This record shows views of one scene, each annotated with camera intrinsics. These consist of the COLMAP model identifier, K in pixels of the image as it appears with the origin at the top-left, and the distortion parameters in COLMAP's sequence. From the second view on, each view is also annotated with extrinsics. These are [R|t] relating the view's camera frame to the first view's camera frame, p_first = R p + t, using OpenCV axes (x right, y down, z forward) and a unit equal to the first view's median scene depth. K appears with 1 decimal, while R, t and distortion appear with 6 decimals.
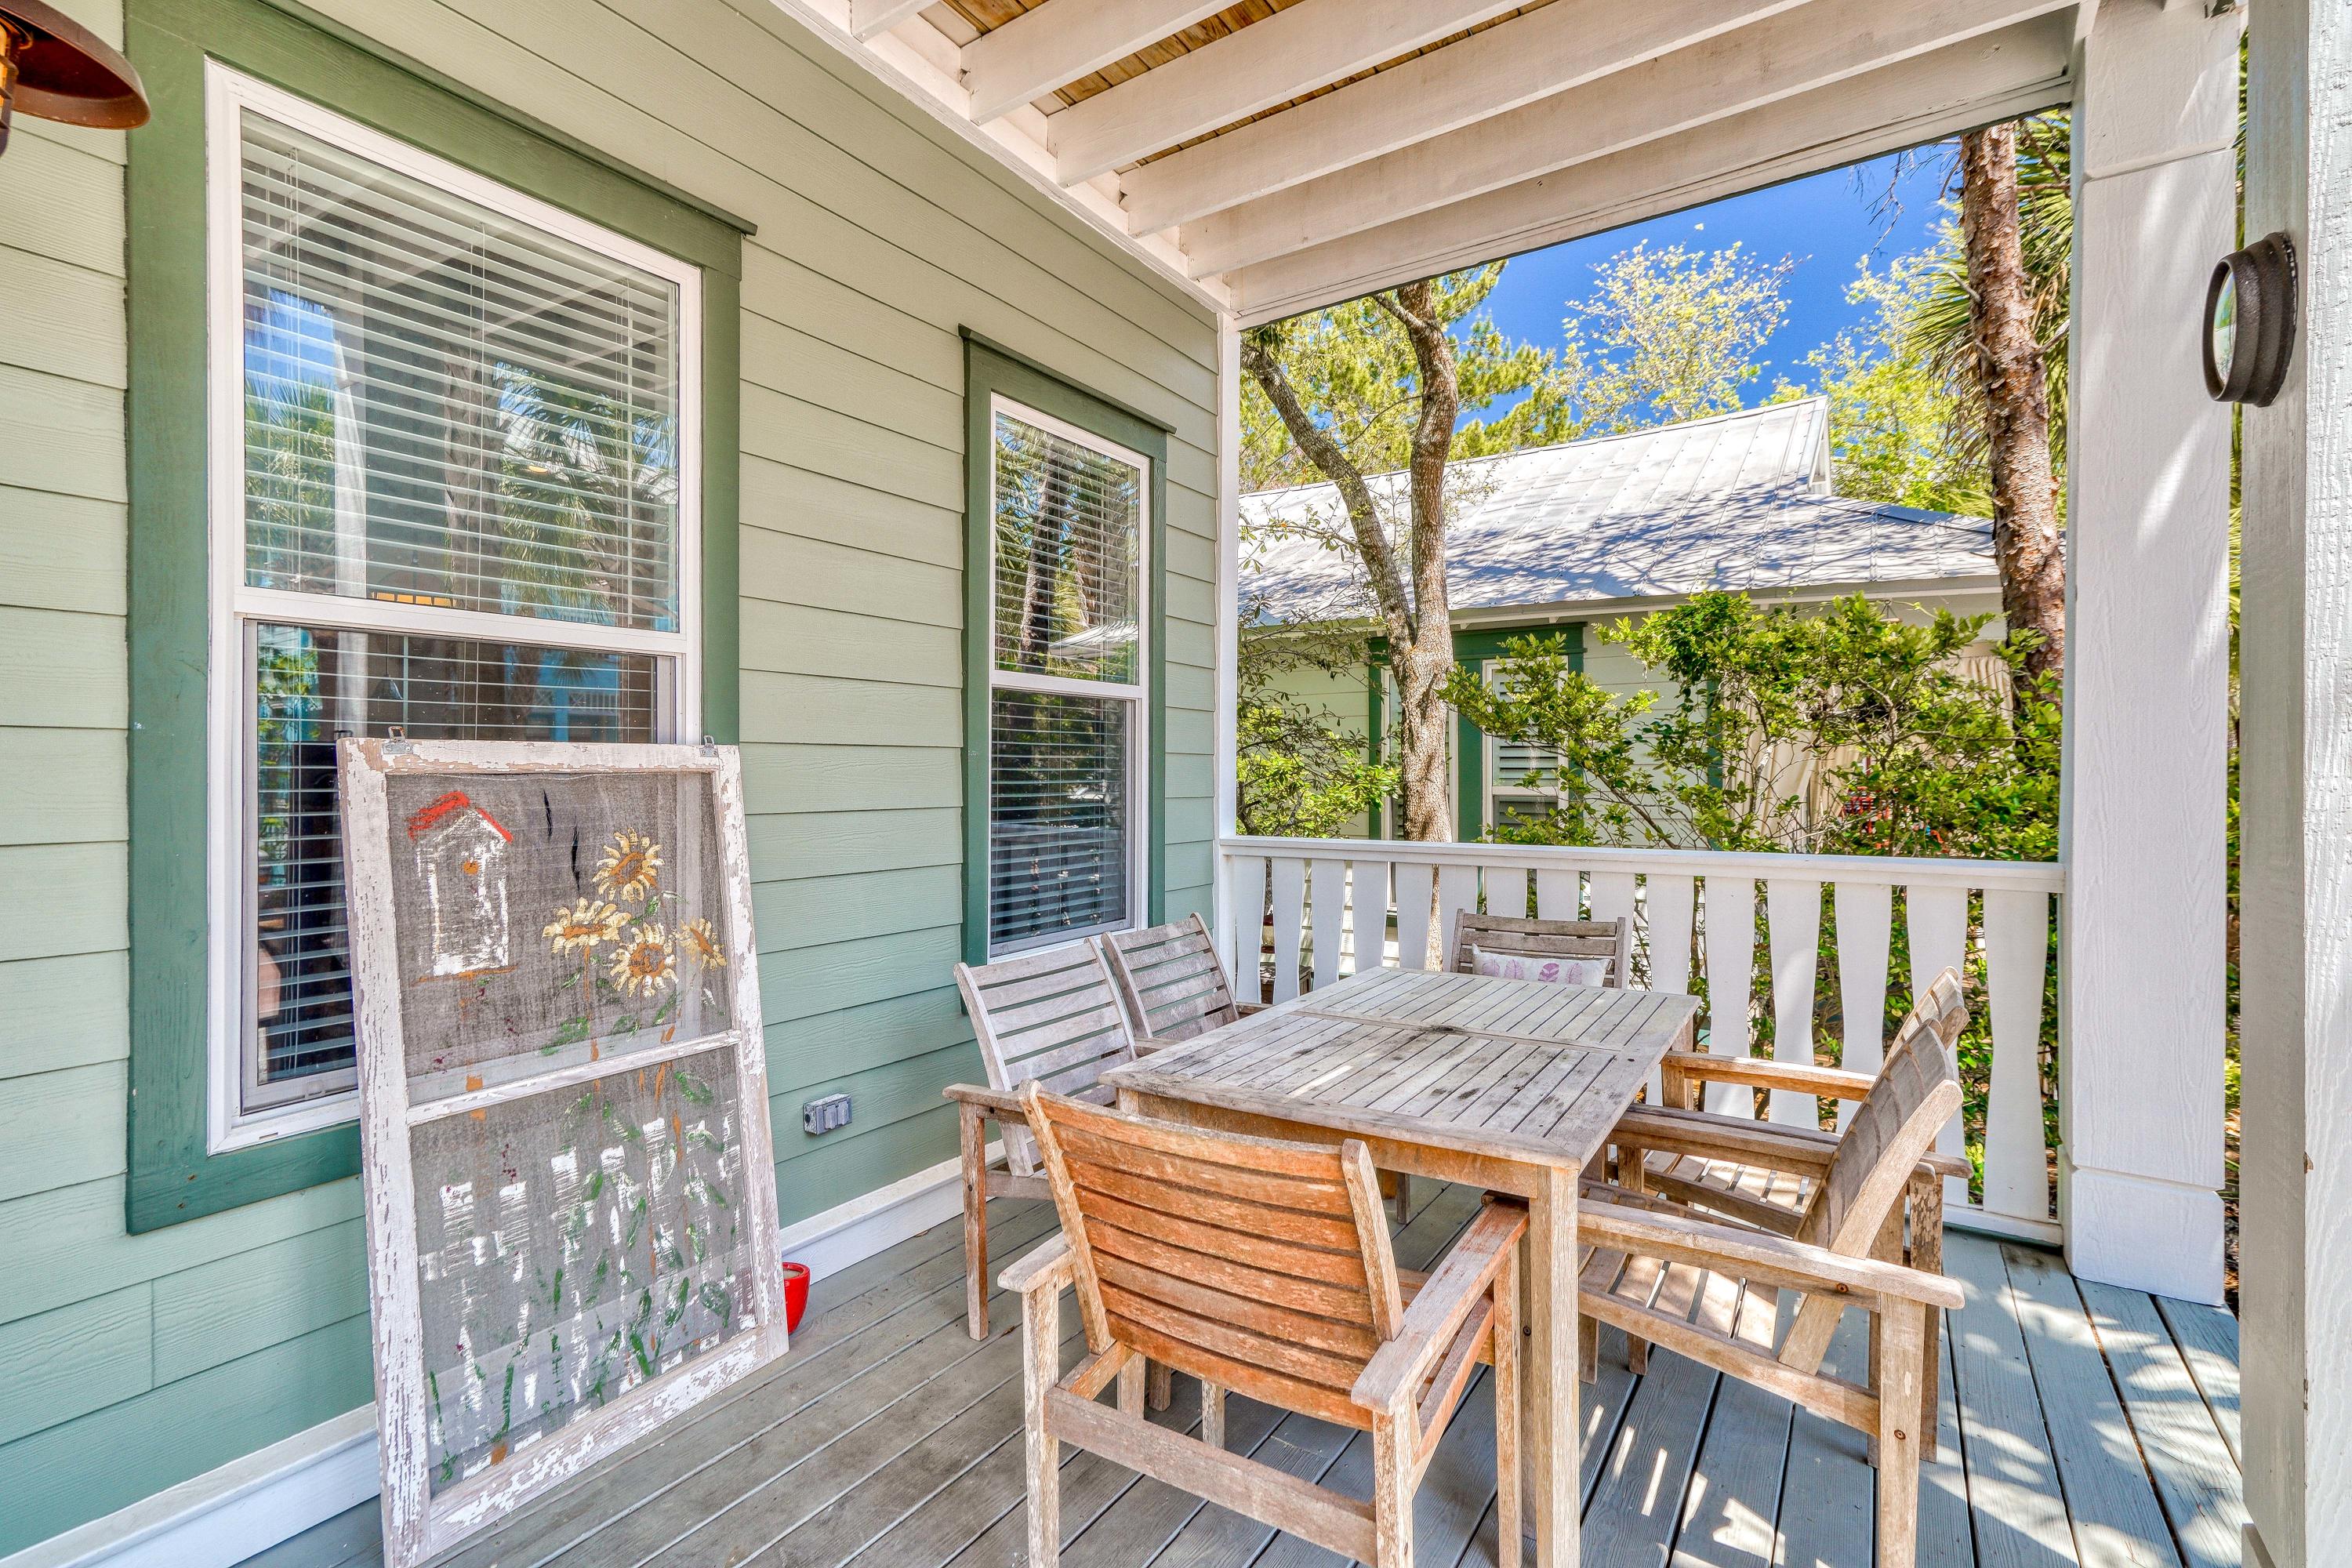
lens RADIAL K [[1100.1, 0, 1169.1], [0, 1100.1, 757.9], [0, 0, 1]] dist [-0.009340, 0.013459]
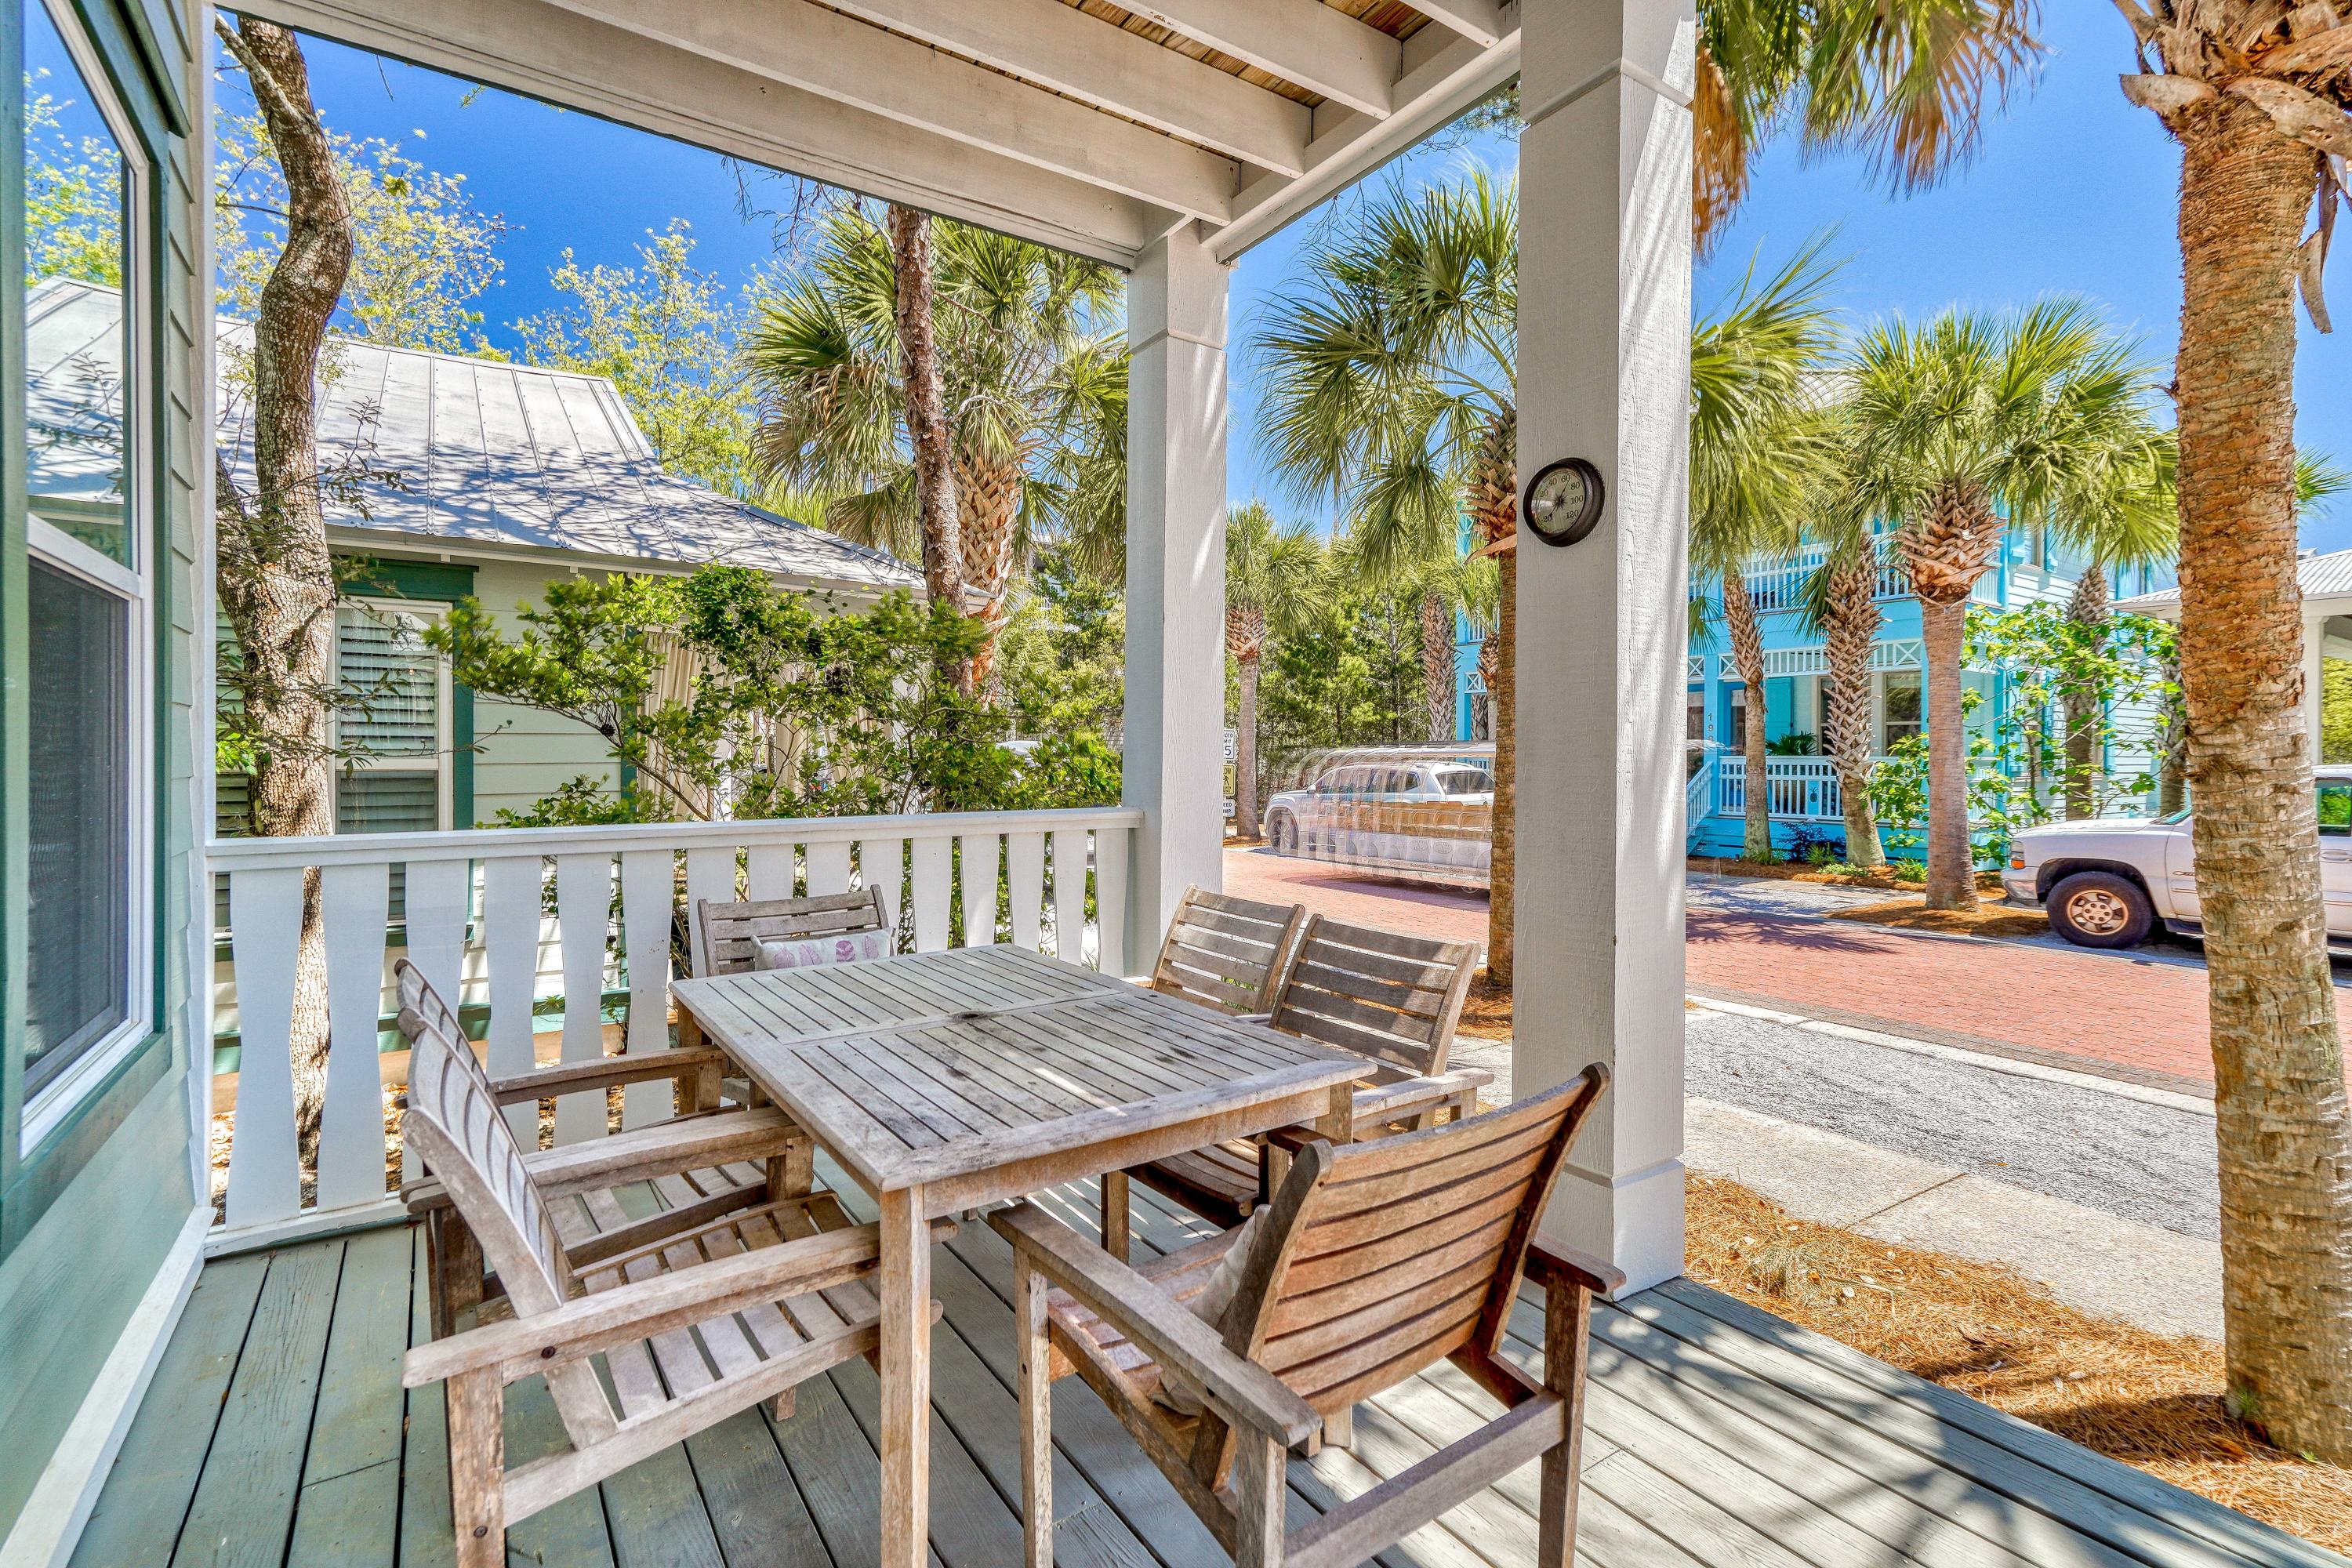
lens RADIAL K [[1069.5, 0, 1160.9], [0, 1069.5, 746.8], [0, 0, 1]] dist [-0.000594, 0.011627]
pose [[0.377610, 0.000212, 0.925965, -0.209027], [-0.012941, 0.999904, 0.005048, 0.005959], [-0.925874, -0.013889, 0.377576, 0.207884]]
